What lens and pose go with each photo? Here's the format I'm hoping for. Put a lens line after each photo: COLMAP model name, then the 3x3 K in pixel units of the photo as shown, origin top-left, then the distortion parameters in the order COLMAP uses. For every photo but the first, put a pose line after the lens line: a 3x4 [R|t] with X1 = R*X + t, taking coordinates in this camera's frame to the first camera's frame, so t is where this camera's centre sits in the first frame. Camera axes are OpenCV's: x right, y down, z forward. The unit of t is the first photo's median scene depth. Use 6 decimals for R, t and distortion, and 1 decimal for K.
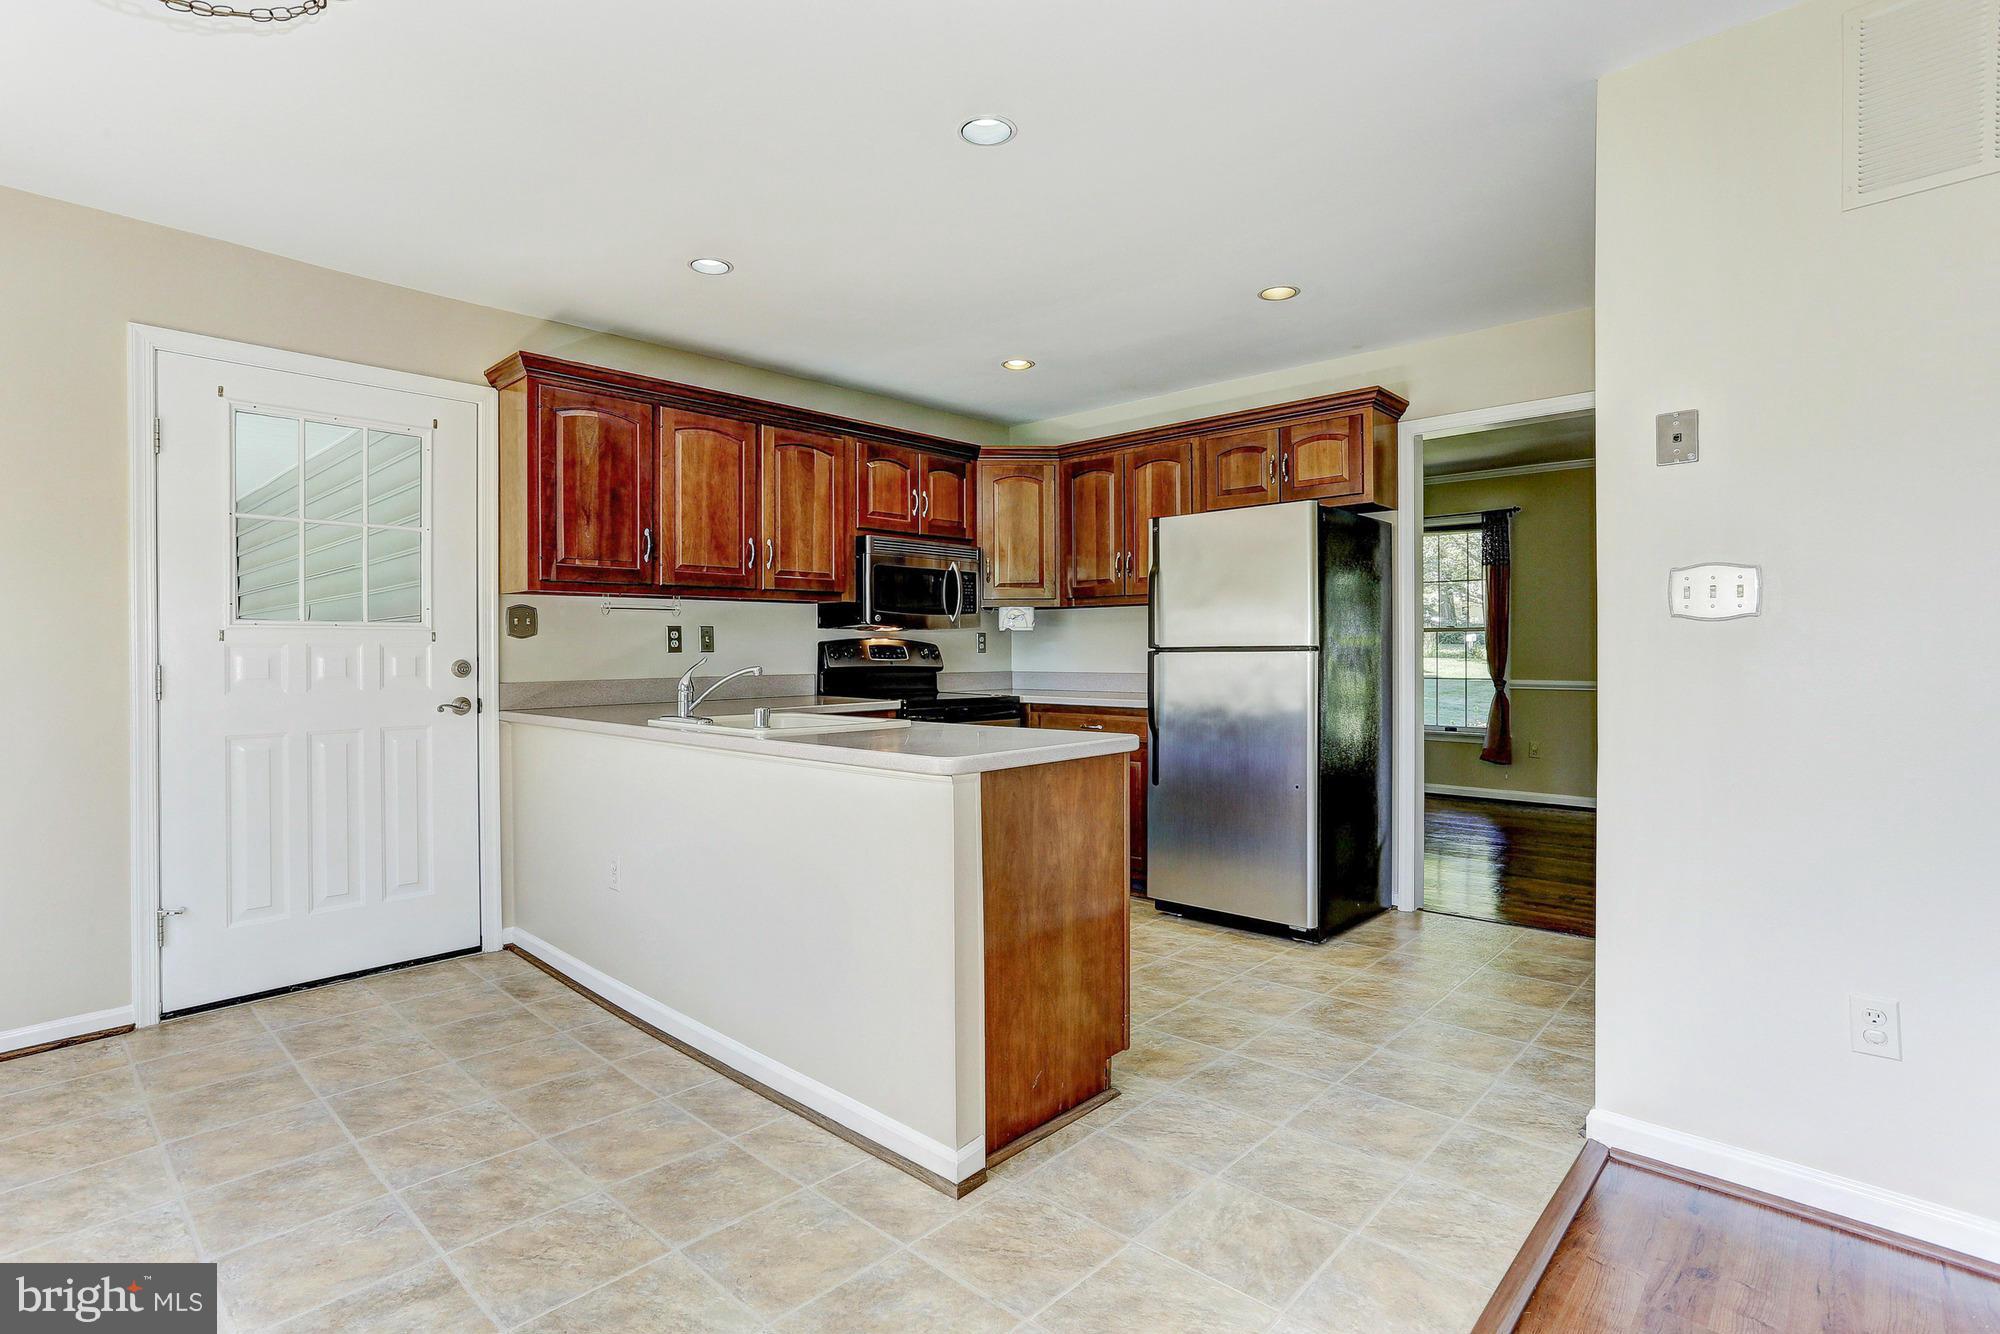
lens RADIAL K [[964.4, 0, 1005.6], [0, 964.4, 651.2], [0, 0, 1]] dist [-0.042933, 0.029108]
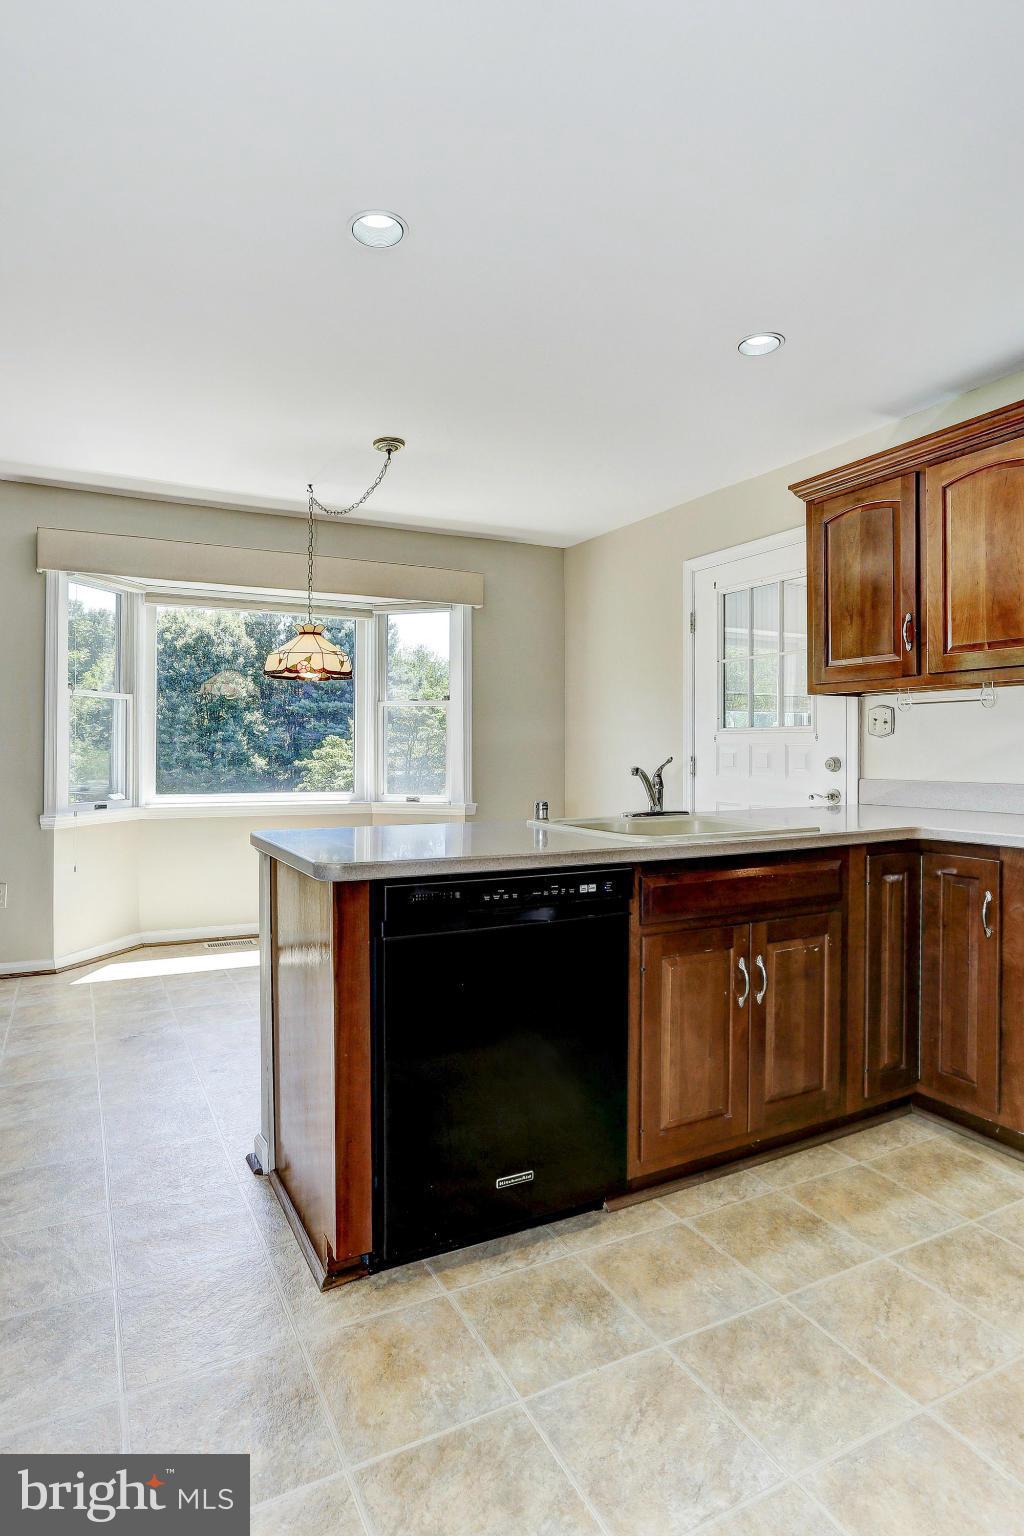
lens RADIAL K [[785.4, 0, 480.1], [0, 785.4, 749.7], [0, 0, 1]] dist [-0.040962, 0.031987]
pose [[-0.325555, 0.007531, -0.945493, 0.411733], [-0.001444, 0.999963, 0.008462, -0.005466], [0.945522, 0.004120, -0.325532, 0.792049]]
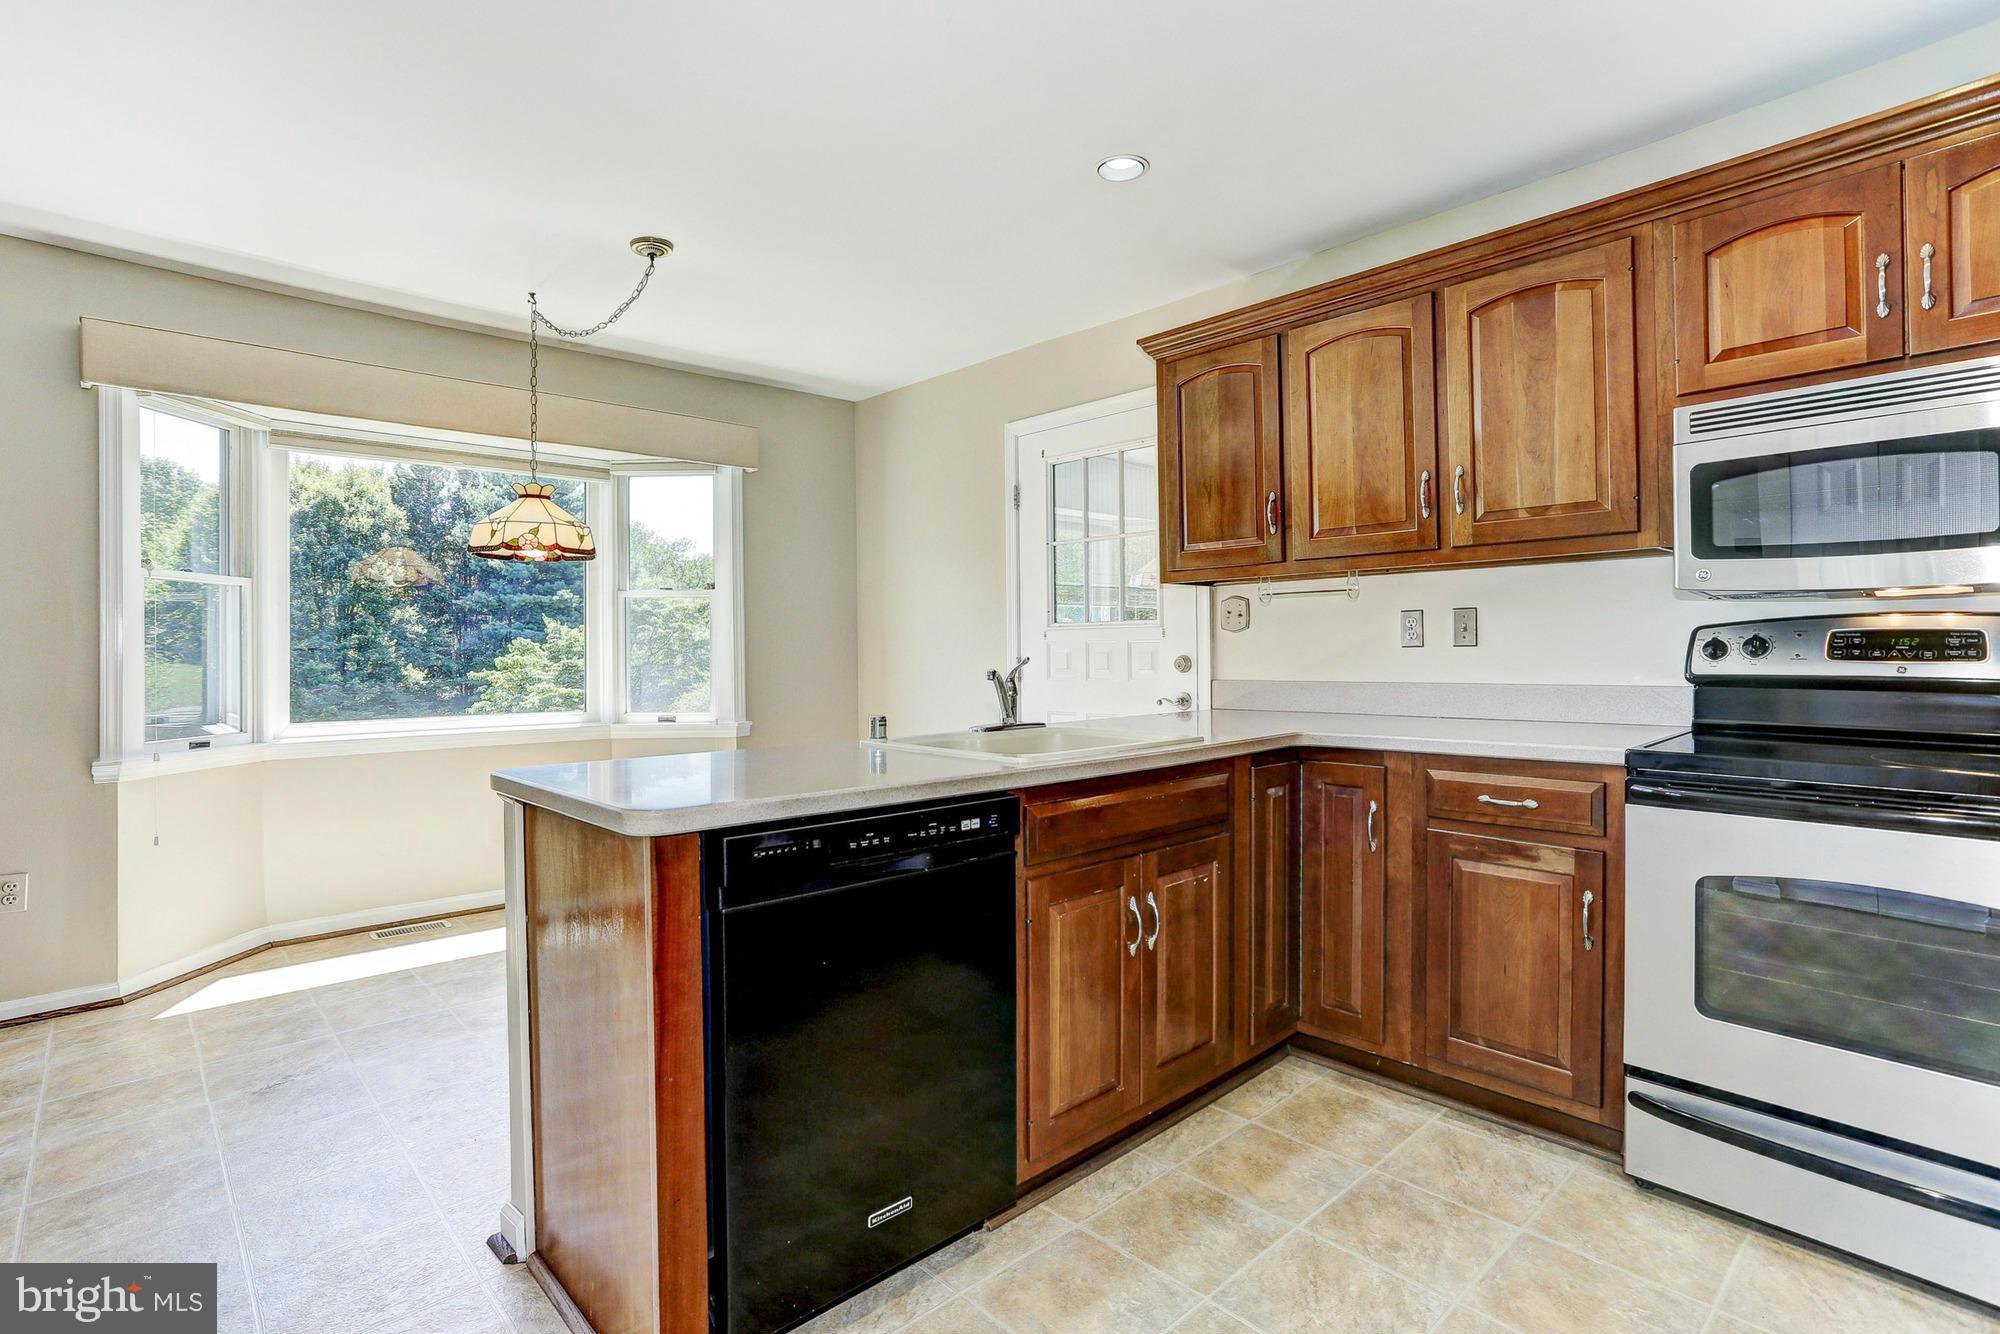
lens RADIAL K [[955.0, 0, 979.4], [0, 955.0, 647.7], [0, 0, 1]] dist [-0.040842, 0.030577]
pose [[-0.063537, 0.004395, -0.997970, 0.397135], [0.009377, 0.999949, 0.003807, -0.003660], [0.997935, -0.009116, -0.063575, 0.743909]]
